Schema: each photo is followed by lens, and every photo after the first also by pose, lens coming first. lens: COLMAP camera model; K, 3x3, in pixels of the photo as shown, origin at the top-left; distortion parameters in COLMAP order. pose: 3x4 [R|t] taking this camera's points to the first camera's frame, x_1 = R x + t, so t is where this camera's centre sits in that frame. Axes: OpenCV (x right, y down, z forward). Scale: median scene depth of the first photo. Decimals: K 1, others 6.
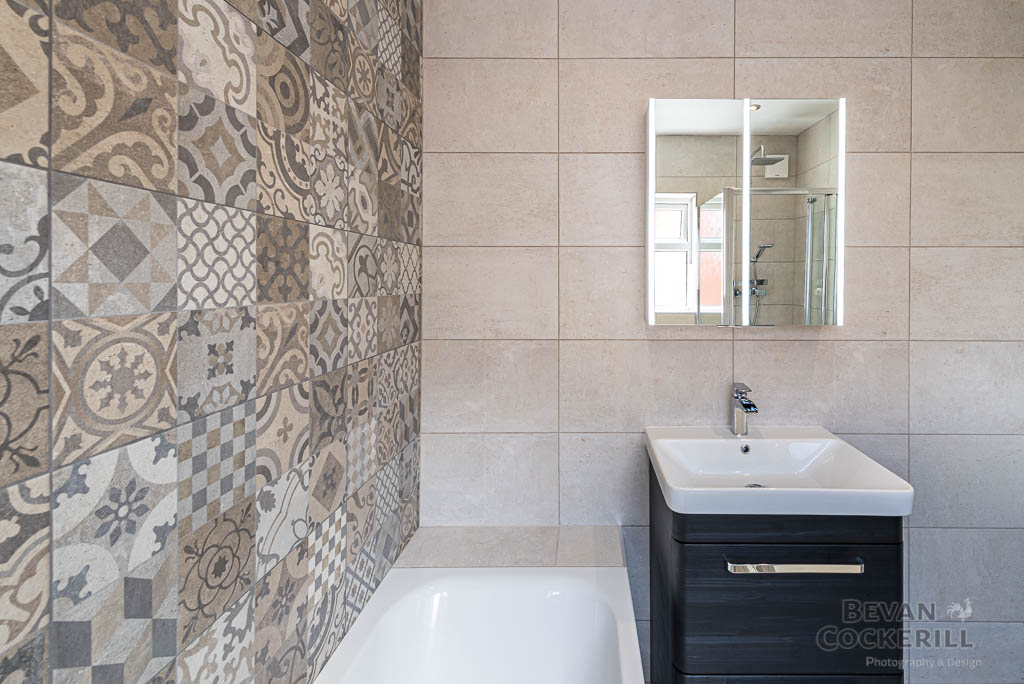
lens RADIAL K [[454.3, 0, 579.7], [0, 454.3, 280.5], [0, 0, 1]] dist [0.003298, -0.002083]
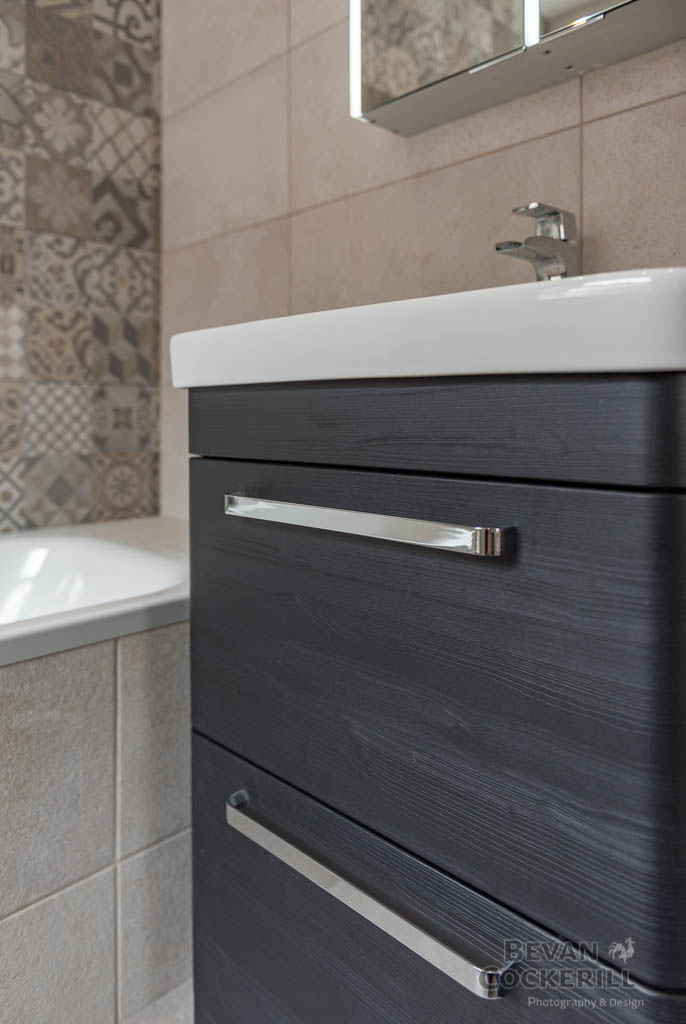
lens RADIAL K [[692.0, 0, 330.0], [0, 692.0, 413.1], [0, 0, 1]] dist [0.010484, -0.010933]
pose [[0.708275, 0.001164, -0.705935, 0.679621], [0.000253, 0.999998, 0.001902, 0.424877], [0.705936, -0.001526, 0.708274, 0.467761]]
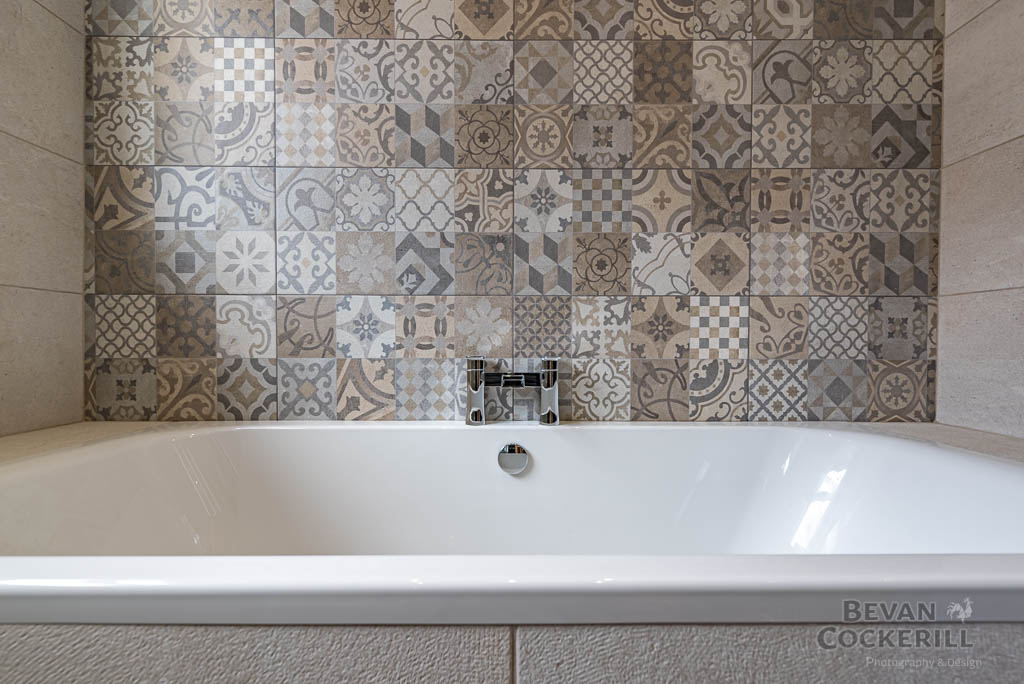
lens RADIAL K [[400.7, 0, 505.9], [0, 400.7, 335.6], [0, 0, 1]] dist [0.012777, -0.004406]
pose [[0.017713, 0.007873, -0.999812, 0.328503], [-0.002796, 0.999965, 0.007825, 0.445347], [0.999839, 0.002656, 0.017734, 0.322642]]
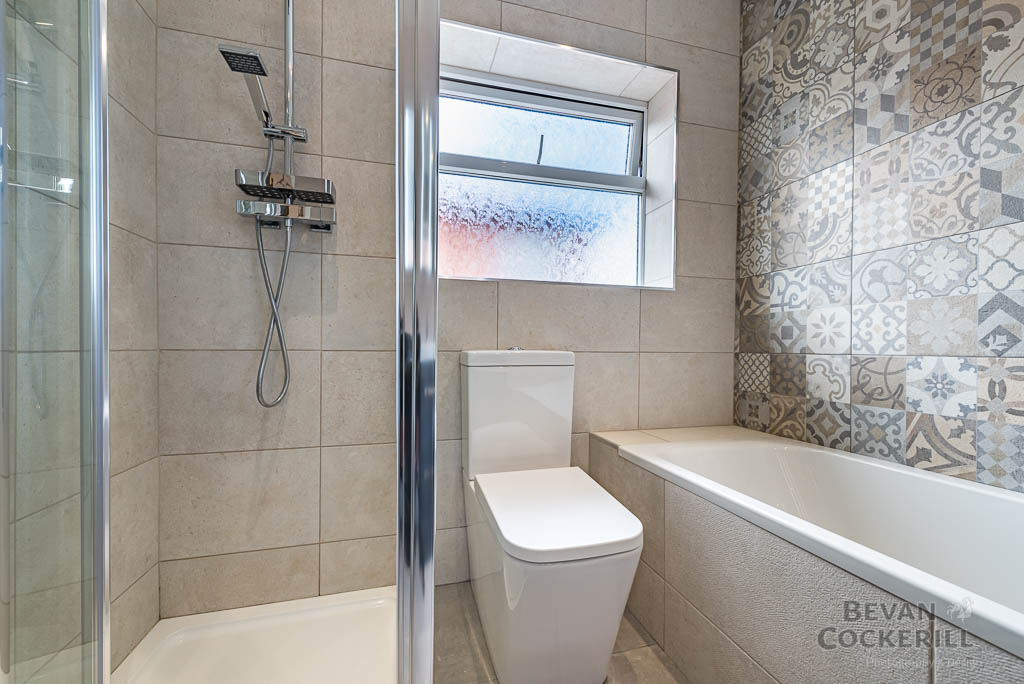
lens RADIAL K [[400.7, 0, 516.8], [0, 400.7, 349.9], [0, 0, 1]] dist [0.012777, -0.004406]
pose [[-0.959624, -0.006423, -0.281211, 0.607833], [-0.008125, 0.999955, 0.004885, 0.368345], [0.281167, 0.006973, -0.959633, 0.605613]]
